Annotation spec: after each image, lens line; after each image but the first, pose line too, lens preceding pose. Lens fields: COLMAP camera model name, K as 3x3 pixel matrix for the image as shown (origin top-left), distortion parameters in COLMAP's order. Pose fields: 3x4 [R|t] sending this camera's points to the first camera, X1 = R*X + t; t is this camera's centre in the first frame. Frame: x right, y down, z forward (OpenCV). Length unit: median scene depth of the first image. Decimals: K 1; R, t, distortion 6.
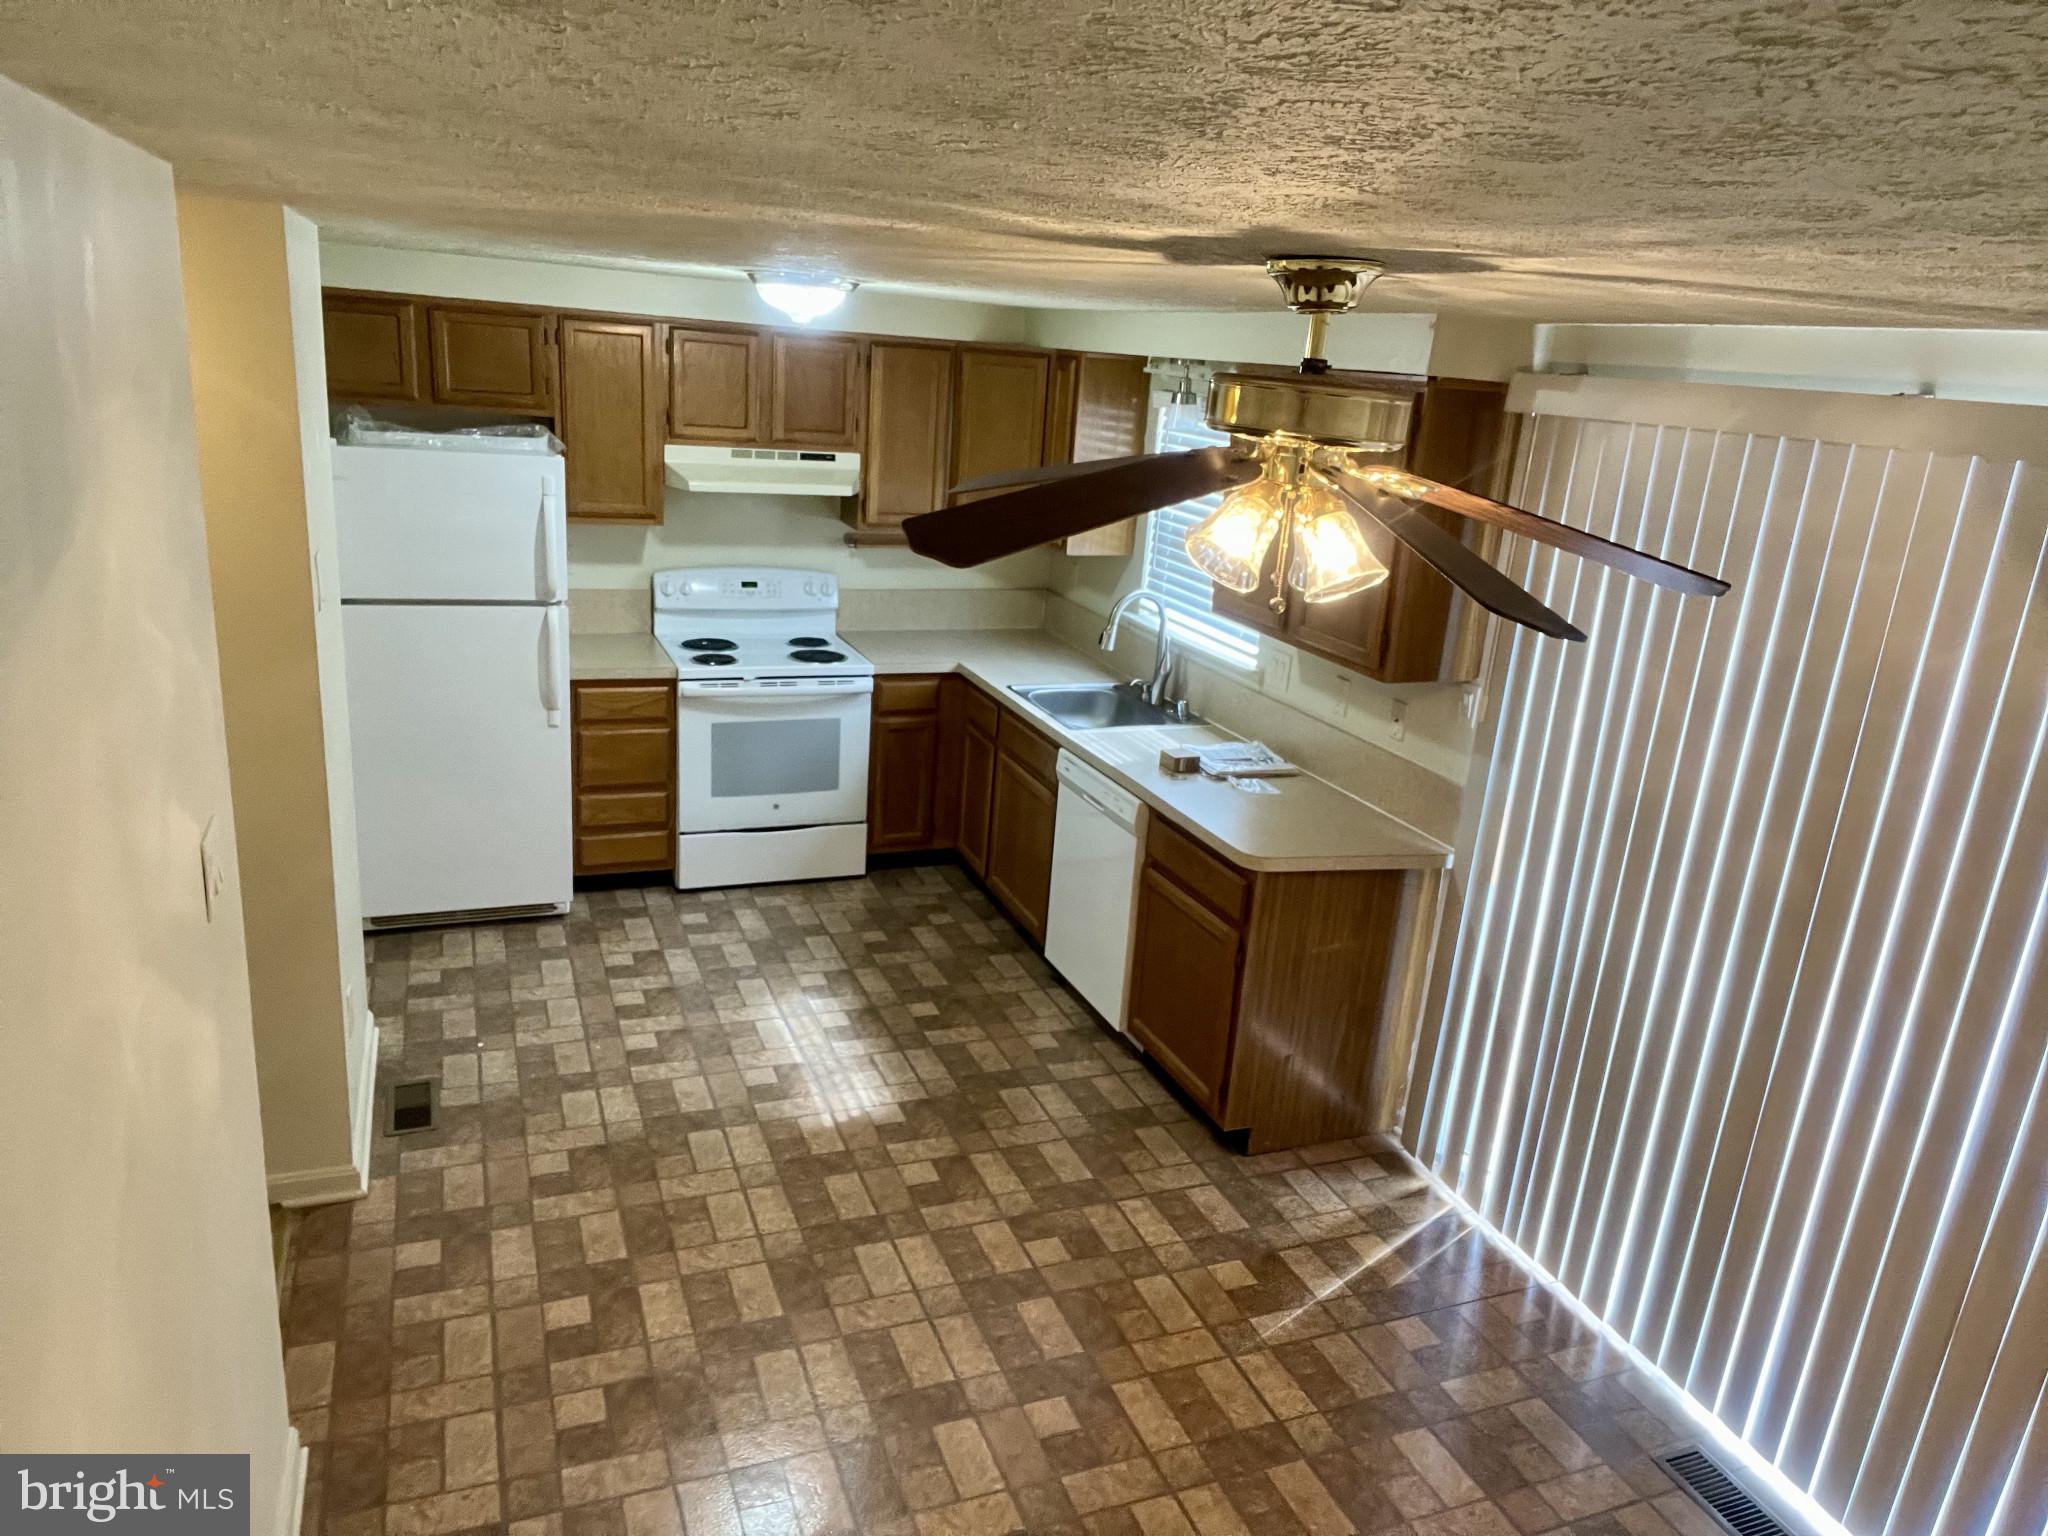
lens RADIAL K [[1390.0, 0, 1030.9], [0, 1390.0, 771.8], [0, 0, 1]] dist [0.055092, -0.021889]
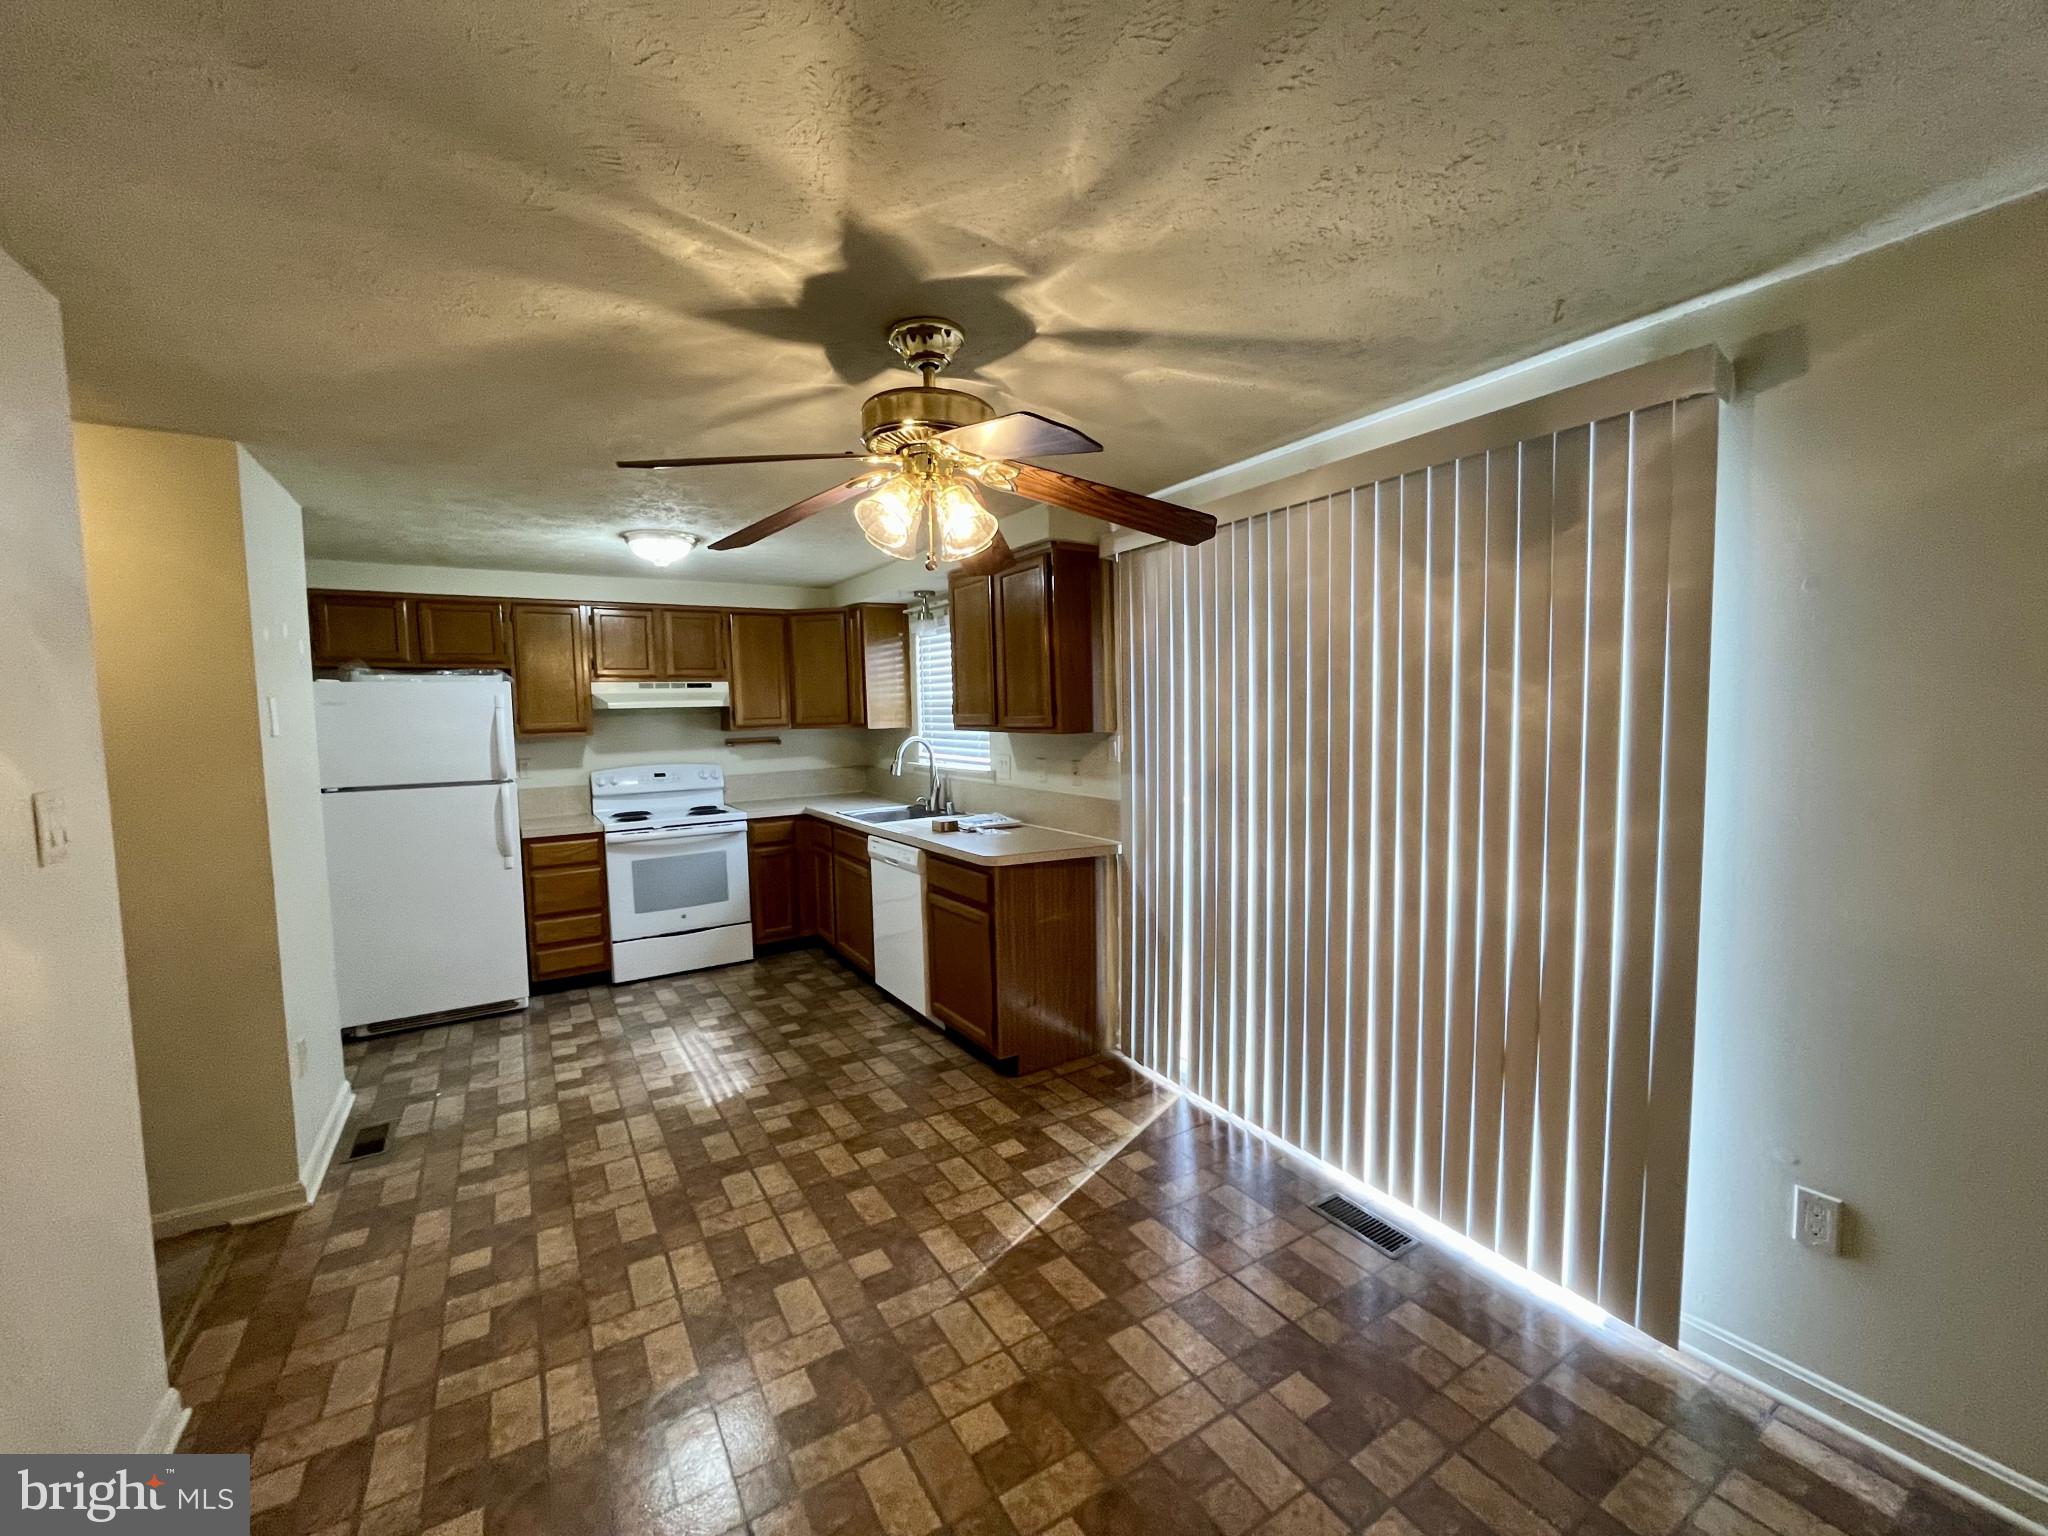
lens RADIAL K [[839.6, 0, 1022.9], [0, 839.6, 770.5], [0, 0, 1]] dist [0.000608, 0.002308]
pose [[0.981451, -0.109151, 0.157607, 0.055074], [0.140571, 0.968726, -0.204473, 0.137916], [-0.130359, 0.222835, 0.966101, 0.098376]]
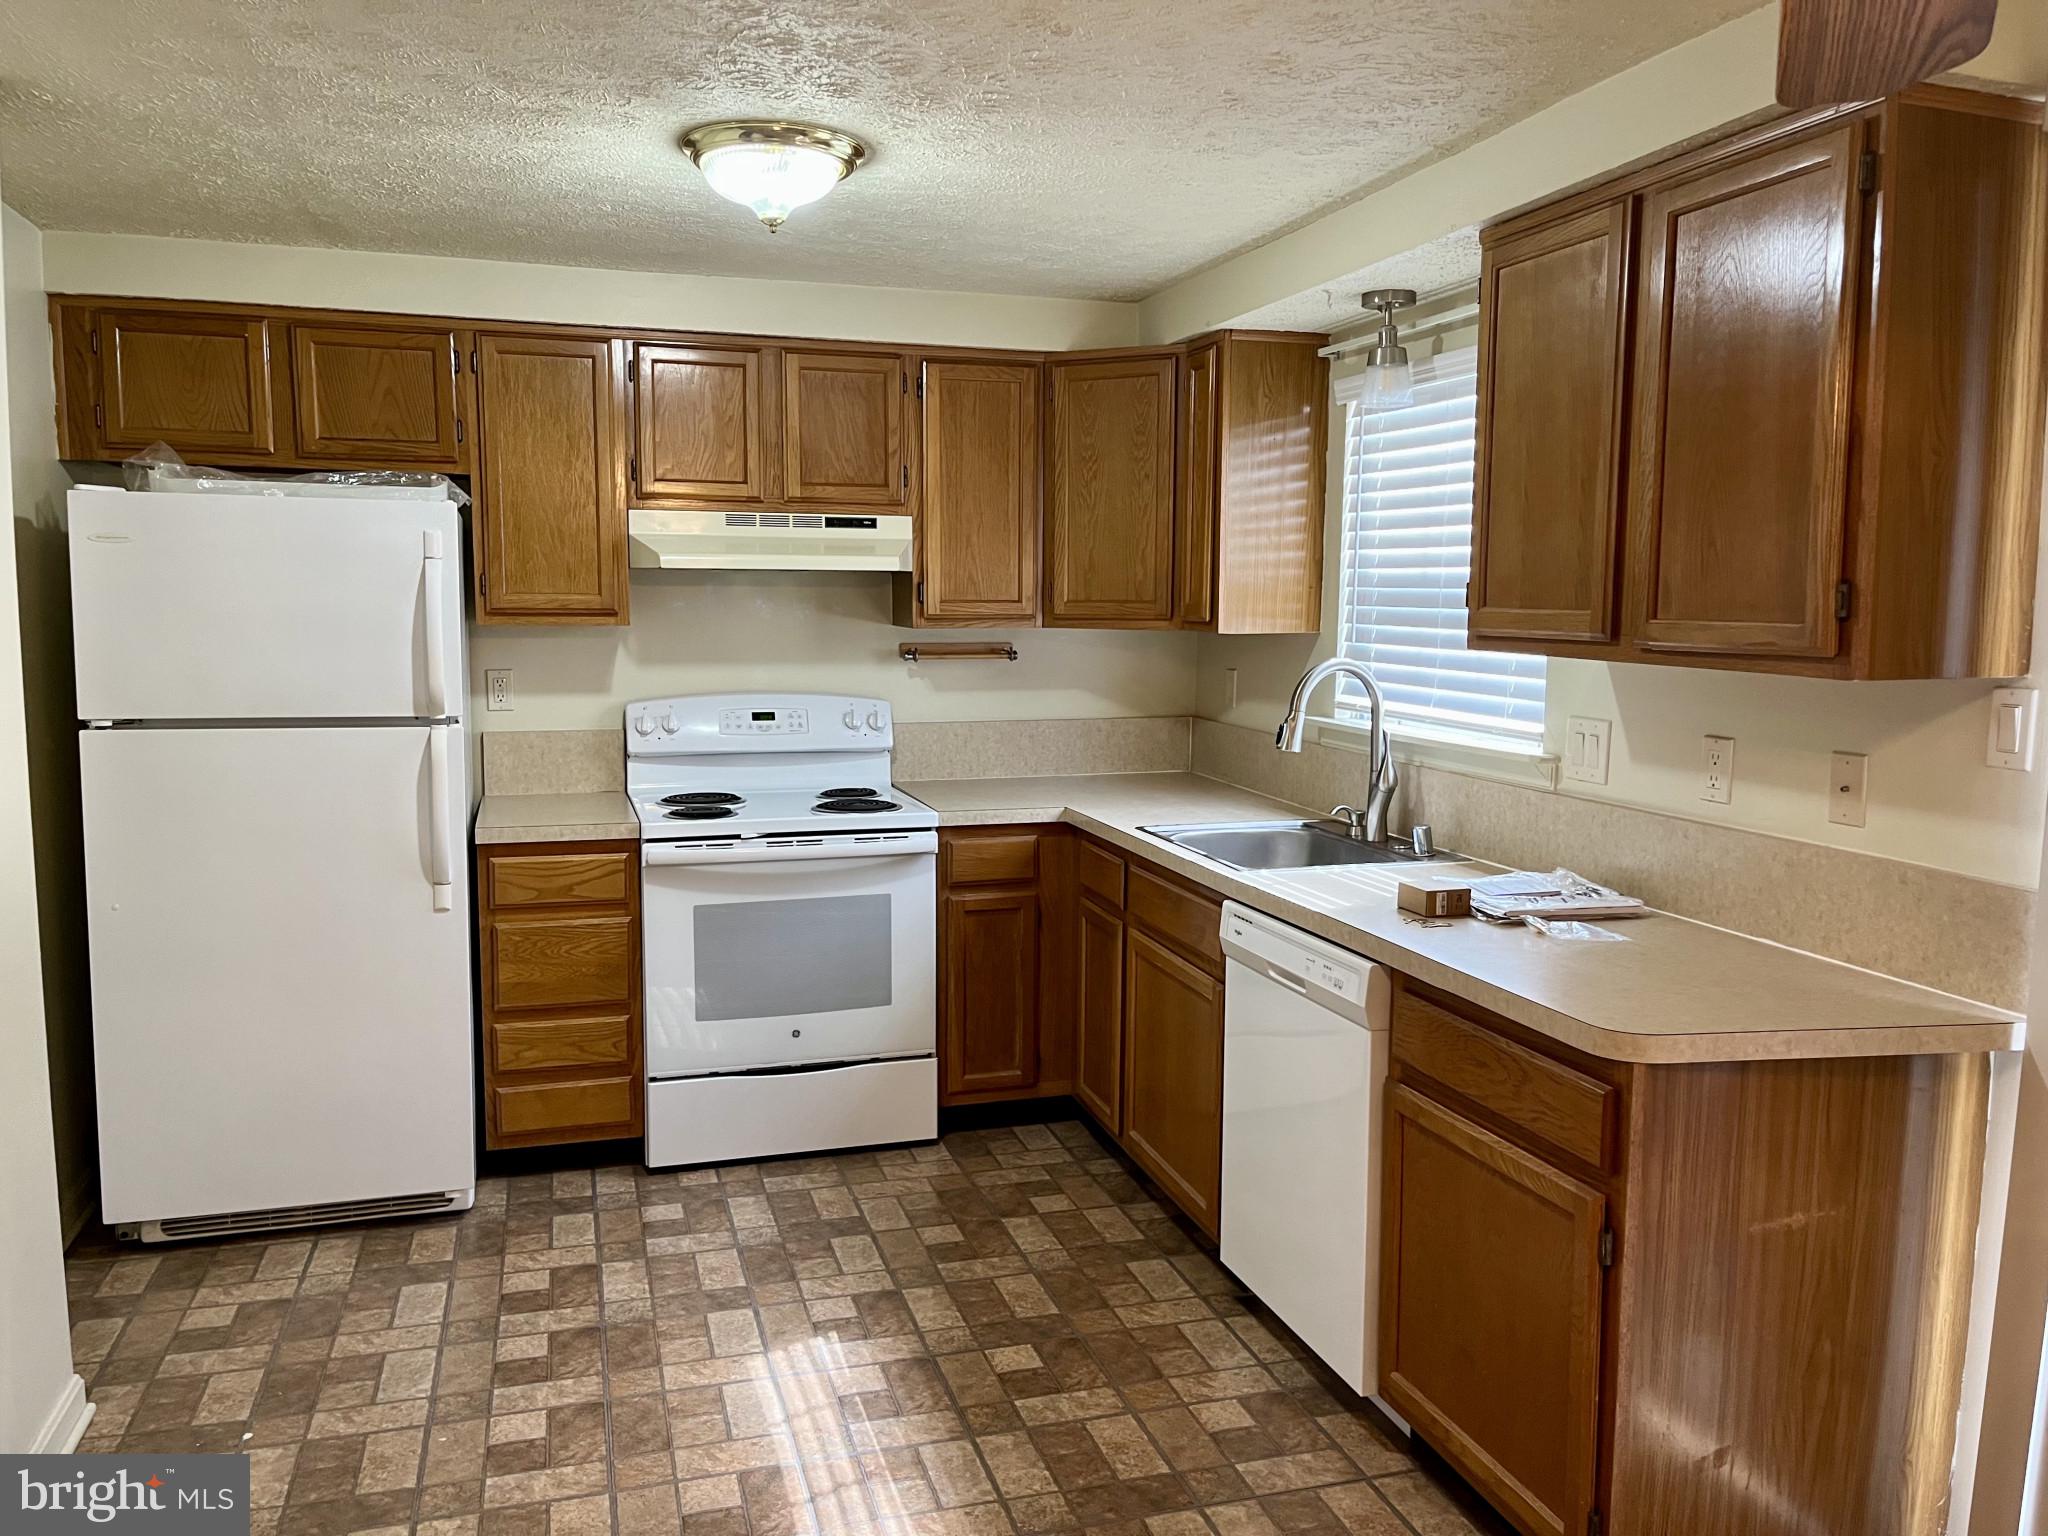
lens RADIAL K [[1562.4, 0, 1025.6], [0, 1562.4, 777.7], [0, 0, 1]] dist [0.037741, -0.027315]
pose [[0.993376, -0.054426, -0.101206, 0.007334], [0.035414, 0.982853, -0.180959, 0.056394], [0.109320, 0.176176, 0.978269, 0.350276]]
